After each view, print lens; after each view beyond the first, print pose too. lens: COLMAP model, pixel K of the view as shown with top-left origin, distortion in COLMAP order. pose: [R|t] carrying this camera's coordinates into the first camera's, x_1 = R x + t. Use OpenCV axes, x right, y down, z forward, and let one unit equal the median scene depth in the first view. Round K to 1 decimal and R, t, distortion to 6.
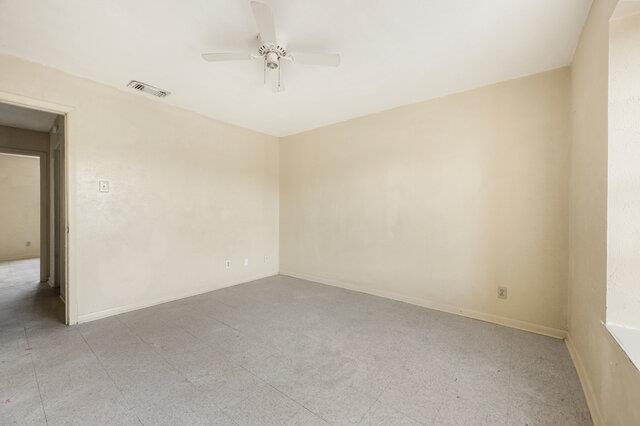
lens RADIAL K [[254.6, 0, 320.1], [0, 254.6, 215.8], [0, 0, 1]] dist [-0.002080, -0.000075]
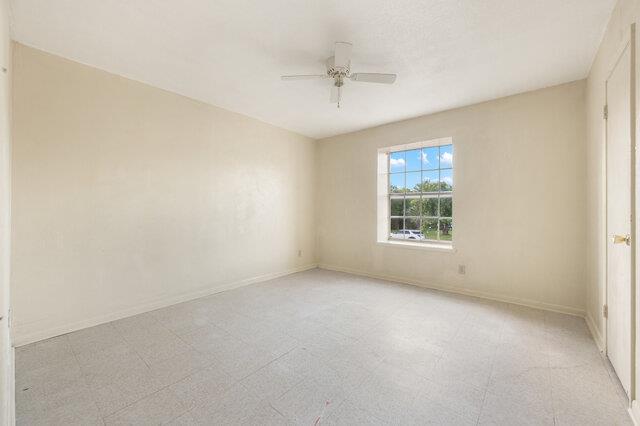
lens RADIAL K [[254.6, 0, 324.3], [0, 254.6, 209.9], [0, 0, 1]] dist [-0.002080, -0.000075]
pose [[0.021225, -0.013448, 0.999684, -1.155709], [0.015845, 0.999788, 0.013113, -0.017479], [-0.999649, 0.015562, 0.021433, 0.875174]]
